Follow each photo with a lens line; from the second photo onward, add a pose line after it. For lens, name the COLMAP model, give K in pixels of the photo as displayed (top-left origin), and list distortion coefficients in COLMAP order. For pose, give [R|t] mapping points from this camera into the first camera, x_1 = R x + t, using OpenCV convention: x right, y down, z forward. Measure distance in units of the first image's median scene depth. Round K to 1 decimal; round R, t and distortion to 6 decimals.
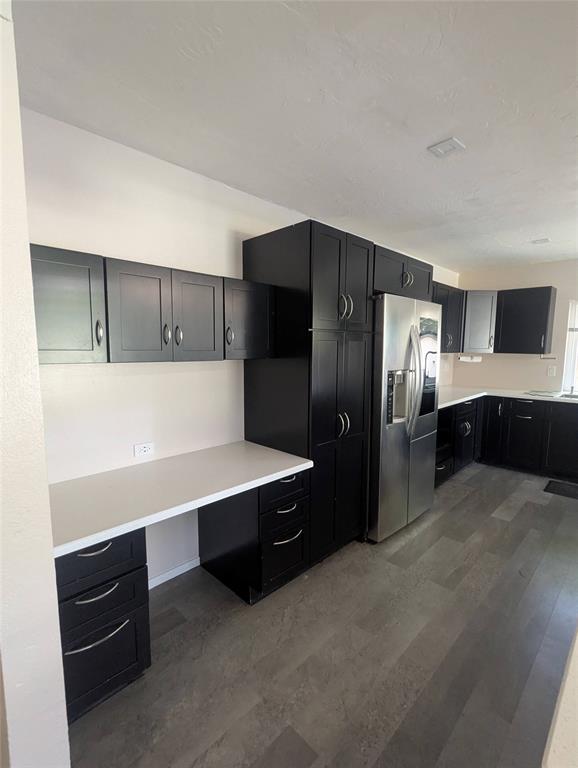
lens RADIAL K [[361.9, 0, 291.4], [0, 361.9, 384.2], [0, 0, 1]] dist [-0.002528, -0.000440]
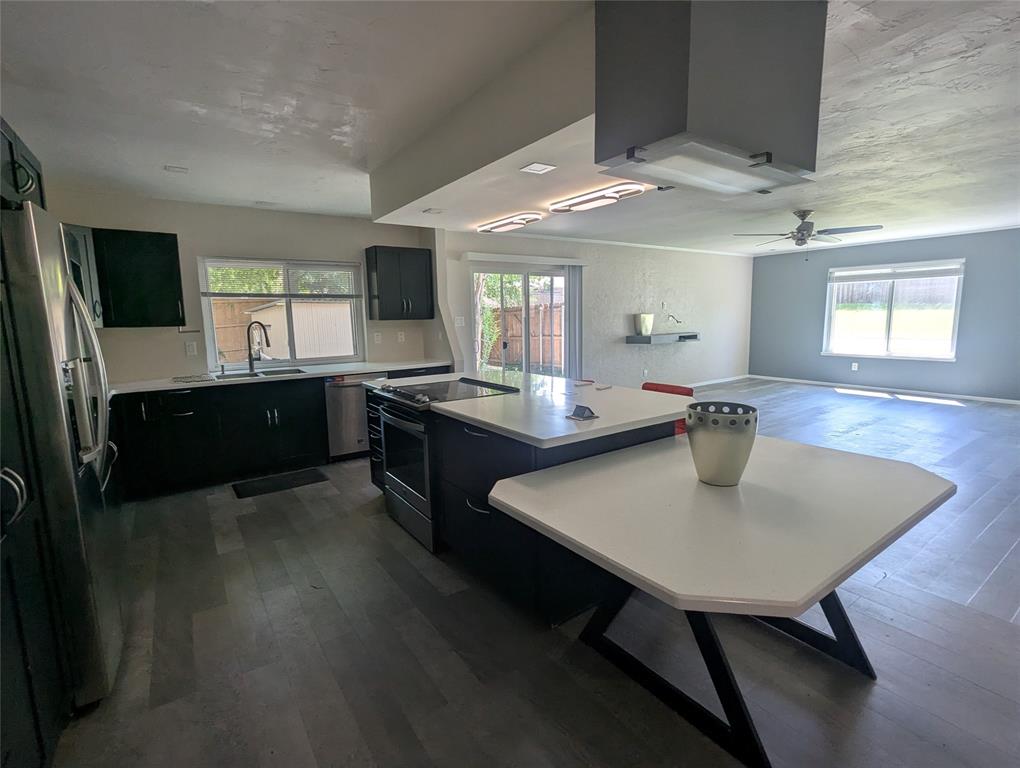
lens RADIAL K [[480.6, 0, 512.0], [0, 480.6, 383.8], [0, 0, 1]] dist [-0.002528, -0.000440]
pose [[0.178257, -0.150043, 0.972477, -0.165245], [0.119483, 0.984293, 0.129964, -0.015369], [-0.976703, 0.093028, 0.193385, 0.173439]]
